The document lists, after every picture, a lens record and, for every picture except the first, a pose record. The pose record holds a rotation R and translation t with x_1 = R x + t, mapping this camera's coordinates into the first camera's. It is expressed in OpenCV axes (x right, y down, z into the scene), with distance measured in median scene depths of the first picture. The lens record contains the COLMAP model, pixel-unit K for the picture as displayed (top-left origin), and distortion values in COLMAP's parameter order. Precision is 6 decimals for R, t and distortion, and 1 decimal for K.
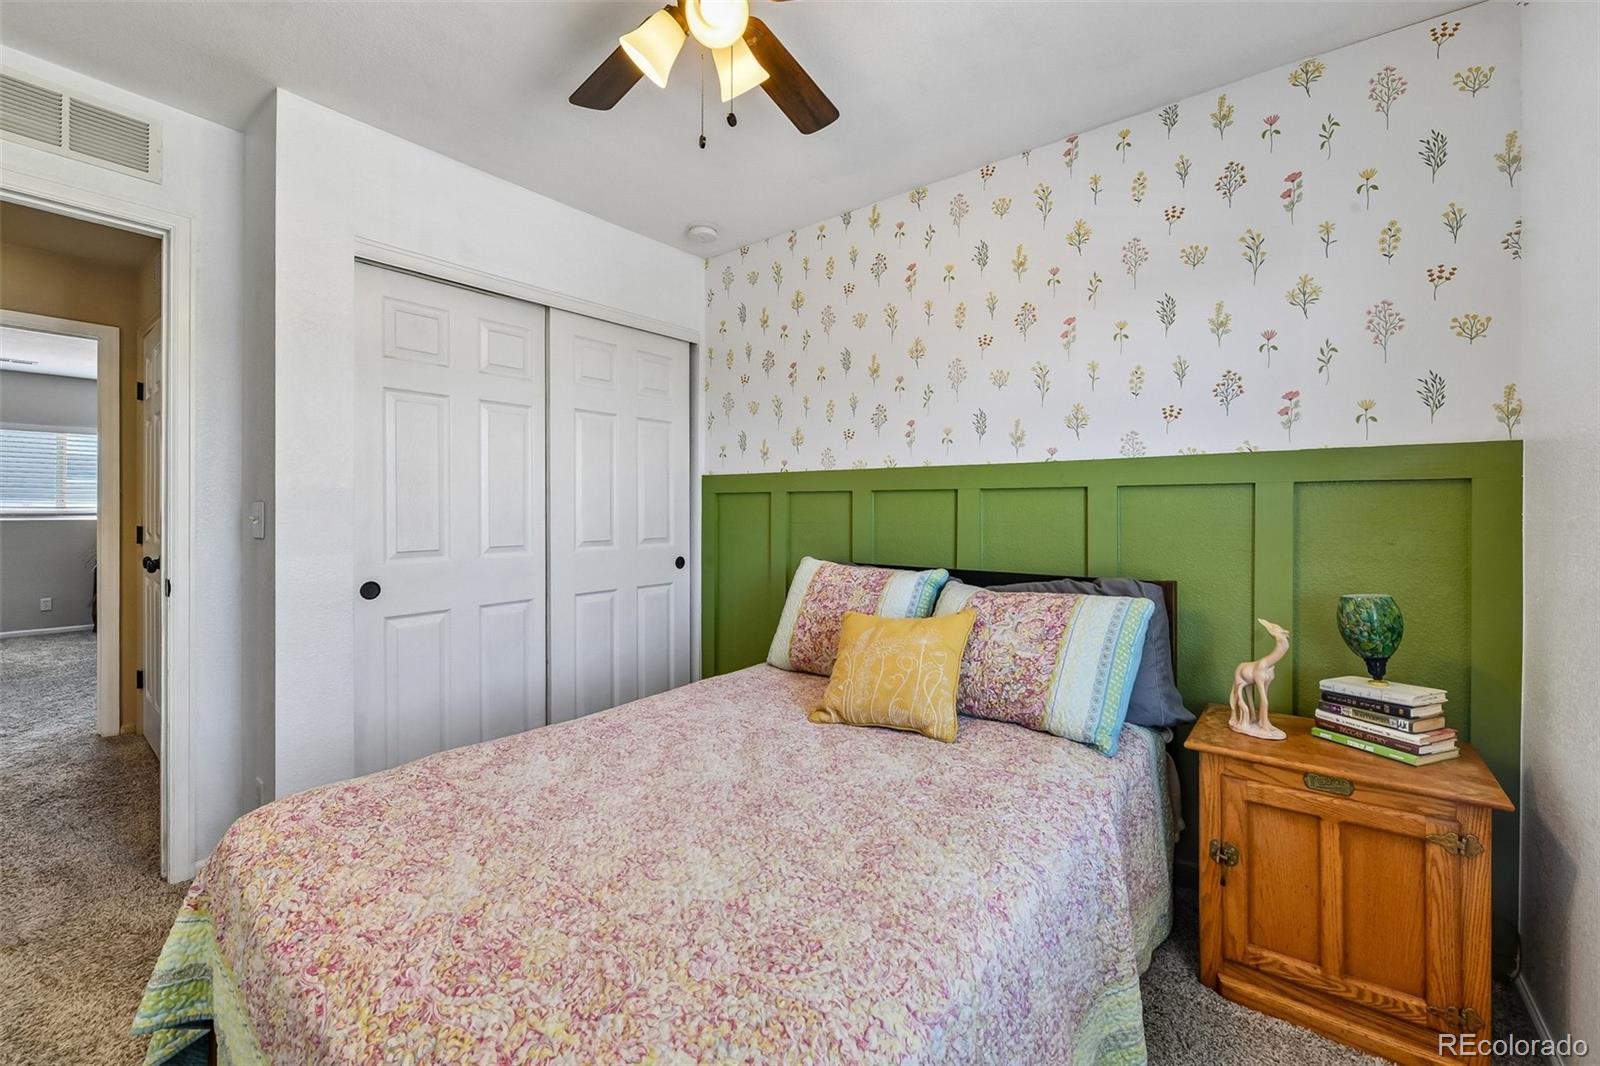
lens RADIAL K [[637.9, 0, 791.4], [0, 637.9, 521.5], [0, 0, 1]] dist [-0.003177, -0.000575]
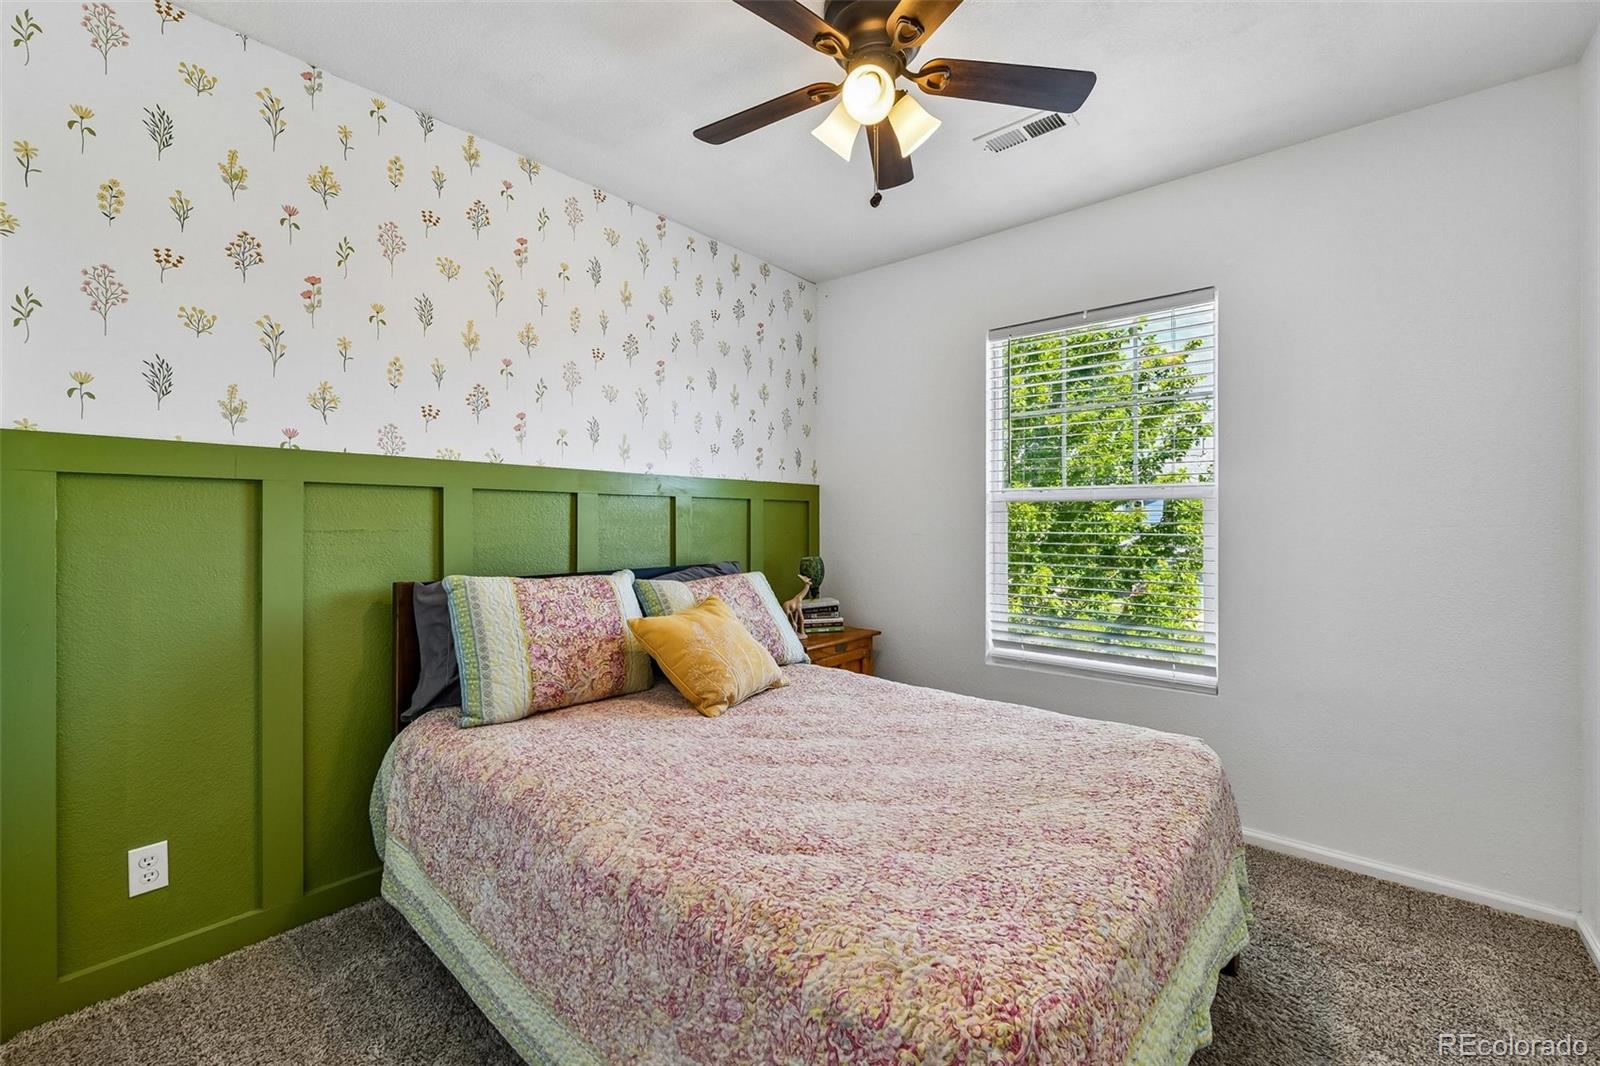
lens RADIAL K [[685.2, 0, 791.6], [0, 685.2, 523.7], [0, 0, 1]] dist [0.001262, -0.001242]
pose [[0.037723, -0.018690, 0.999113, -0.859213], [0.000421, 0.999825, 0.018688, -0.022714], [-0.999288, -0.000284, 0.037724, 0.654693]]
